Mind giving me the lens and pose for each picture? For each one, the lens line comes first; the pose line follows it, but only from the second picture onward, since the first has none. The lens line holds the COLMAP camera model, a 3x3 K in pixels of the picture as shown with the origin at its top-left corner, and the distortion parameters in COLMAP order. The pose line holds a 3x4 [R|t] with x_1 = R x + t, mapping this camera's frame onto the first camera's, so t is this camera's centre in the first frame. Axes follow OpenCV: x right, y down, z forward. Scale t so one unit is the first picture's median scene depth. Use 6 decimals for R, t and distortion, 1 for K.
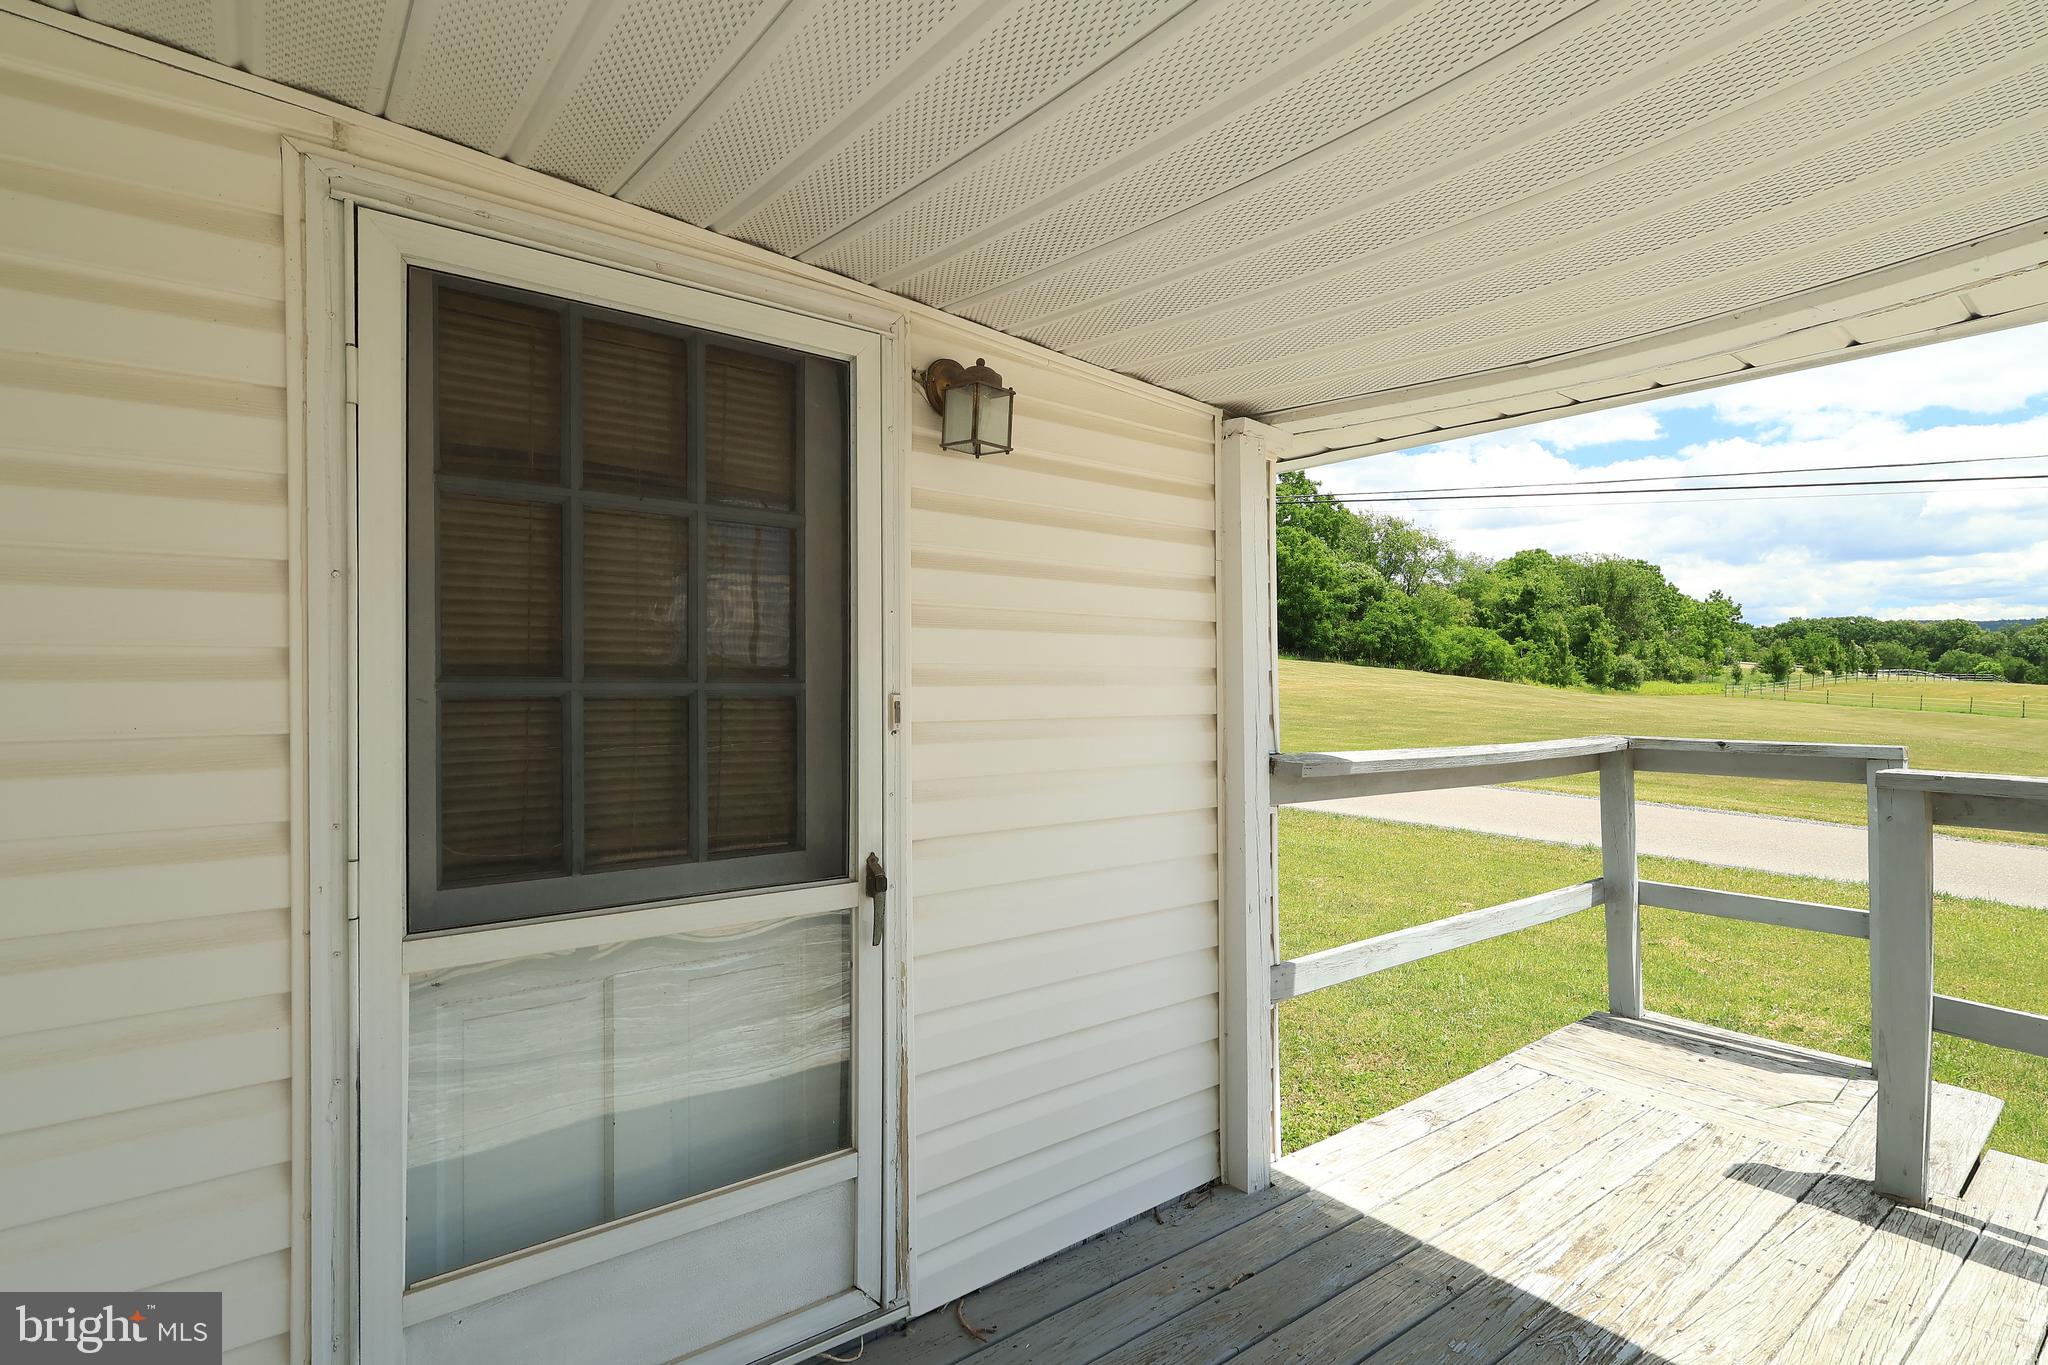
lens RADIAL K [[943.5, 0, 1024.0], [0, 943.5, 682.5], [0, 0, 1]] dist [-0.027008, 0.005143]
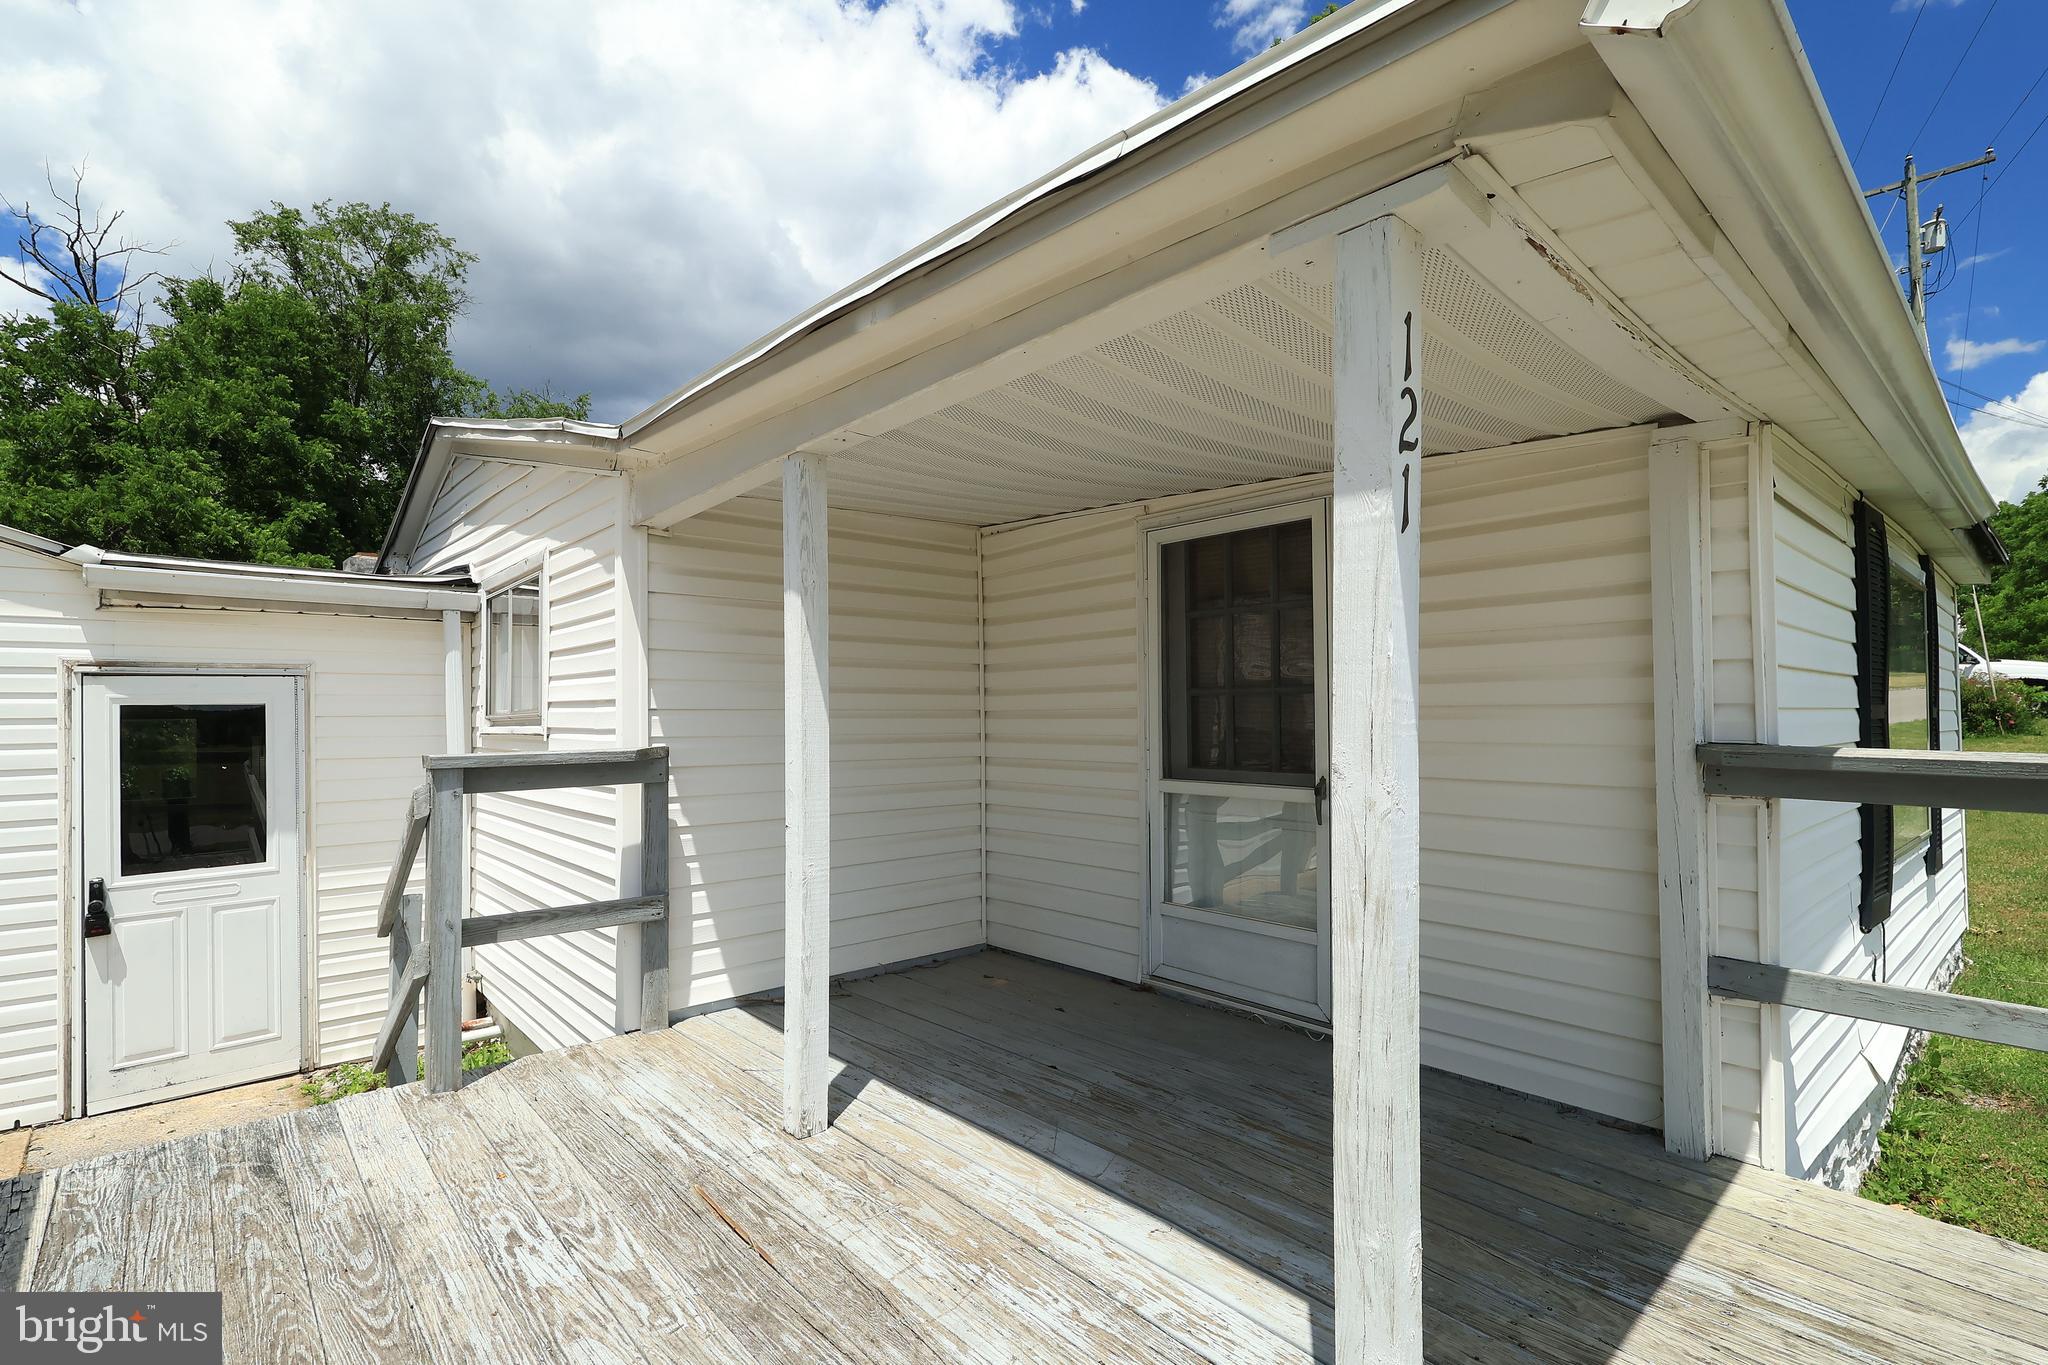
lens RADIAL K [[943.5, 0, 1024.0], [0, 943.5, 682.5], [0, 0, 1]] dist [-0.027008, 0.005143]
pose [[0.096641, -0.032051, -0.994803, 1.389498], [0.016128, 0.999401, -0.030633, 0.035322], [0.995189, -0.013084, 0.097100, 0.187446]]
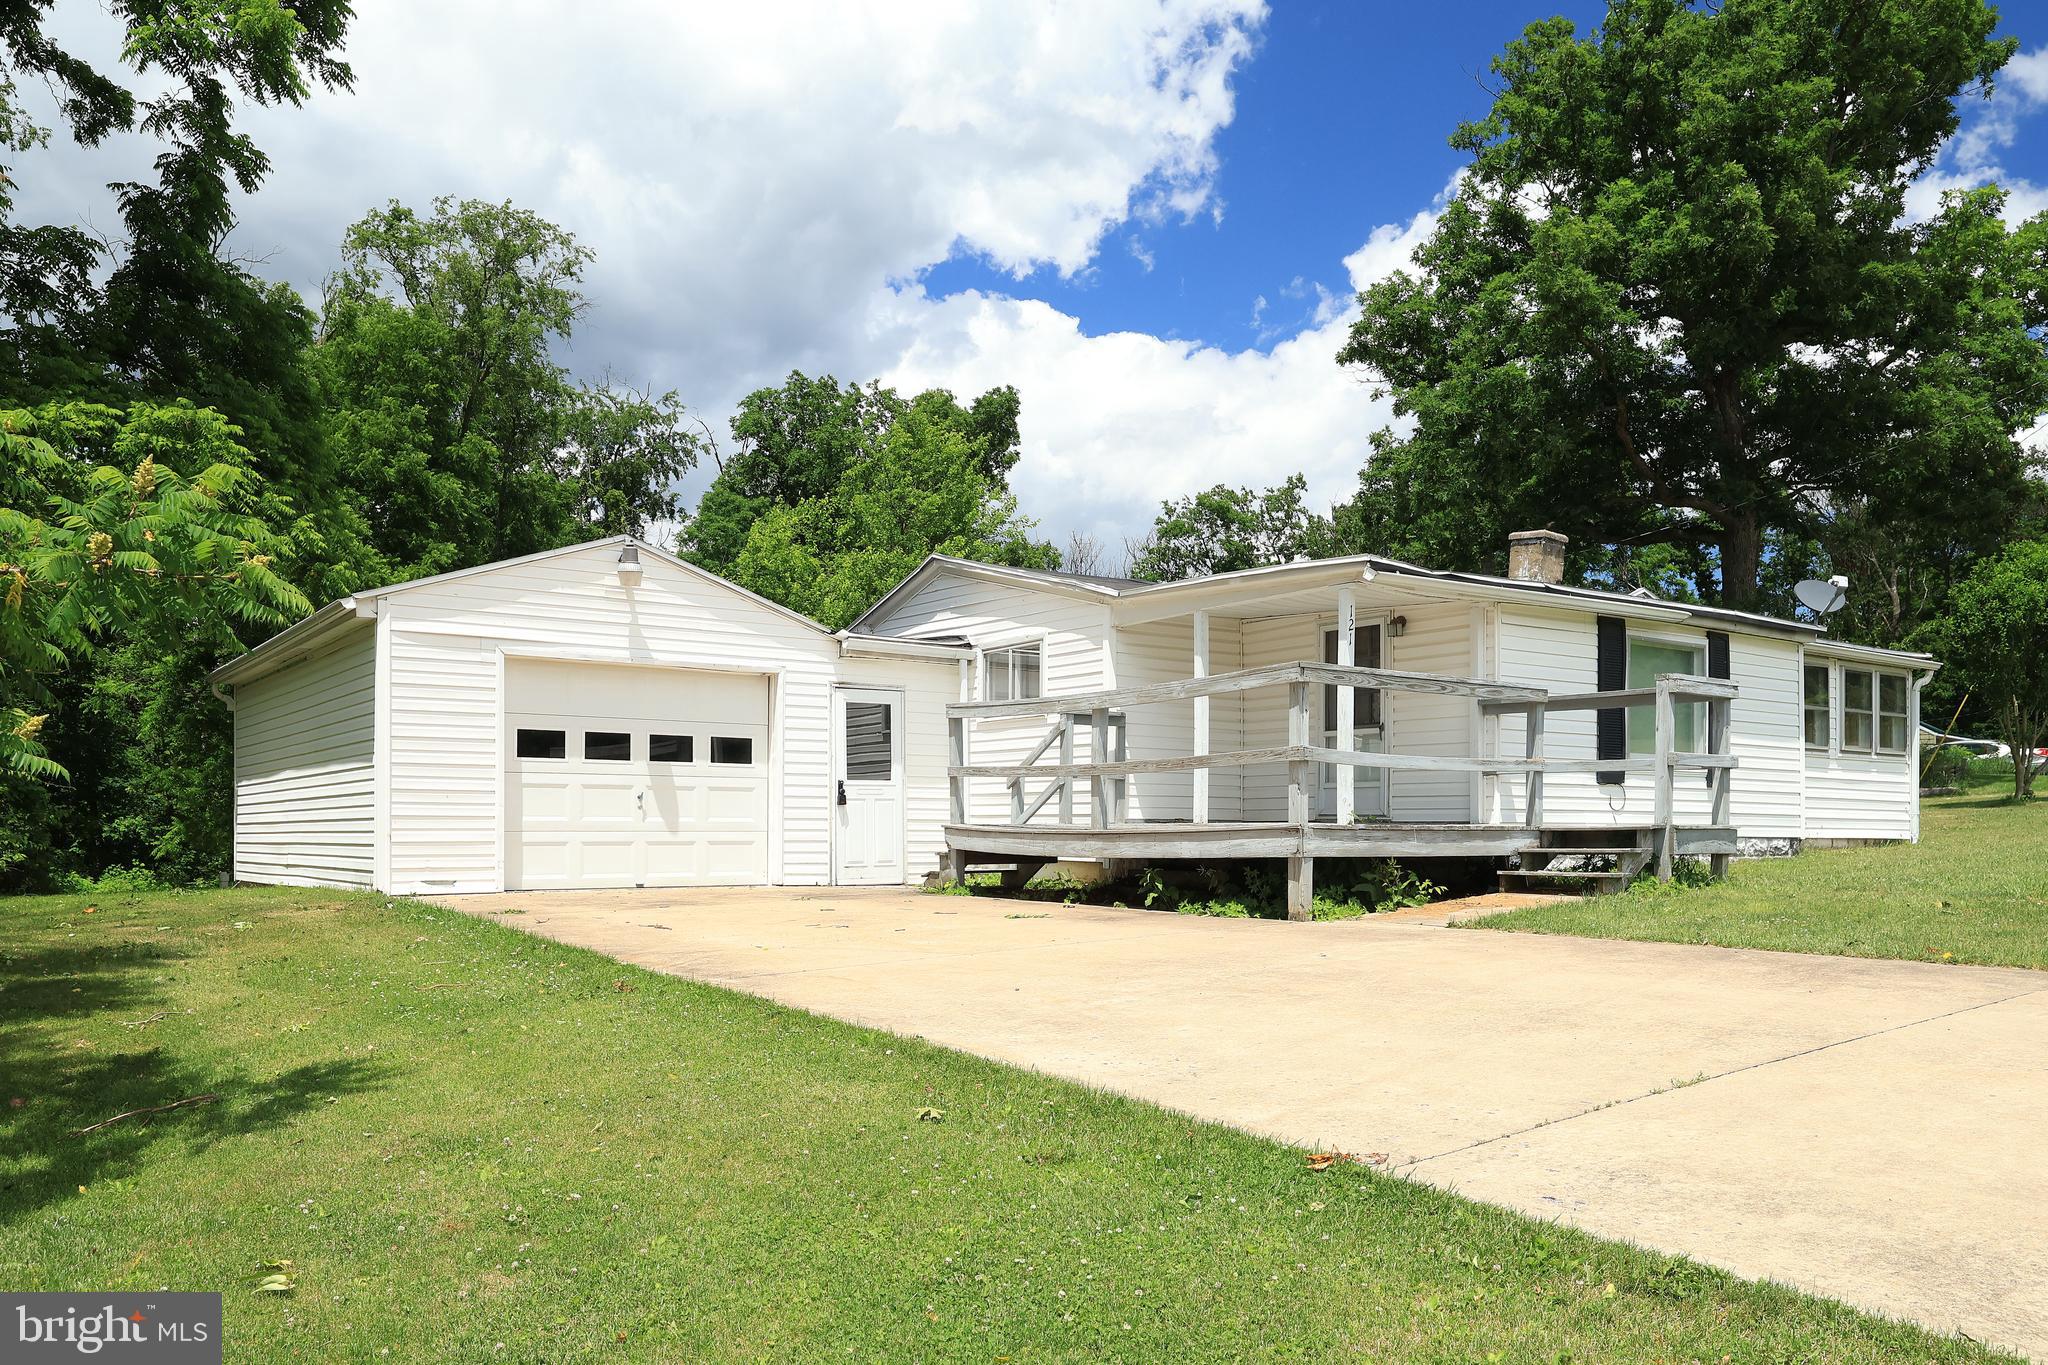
lens RADIAL K [[1530.3, 0, 1035.3], [0, 1530.3, 841.5], [0, 0, 1]] dist [-0.000182, 0.000227]
pose [[-0.013917, 0.000090, -0.999903, 6.555565], [-0.002089, 0.999998, 0.000119, 0.662195], [0.999901, 0.002091, -0.013917, -0.587387]]
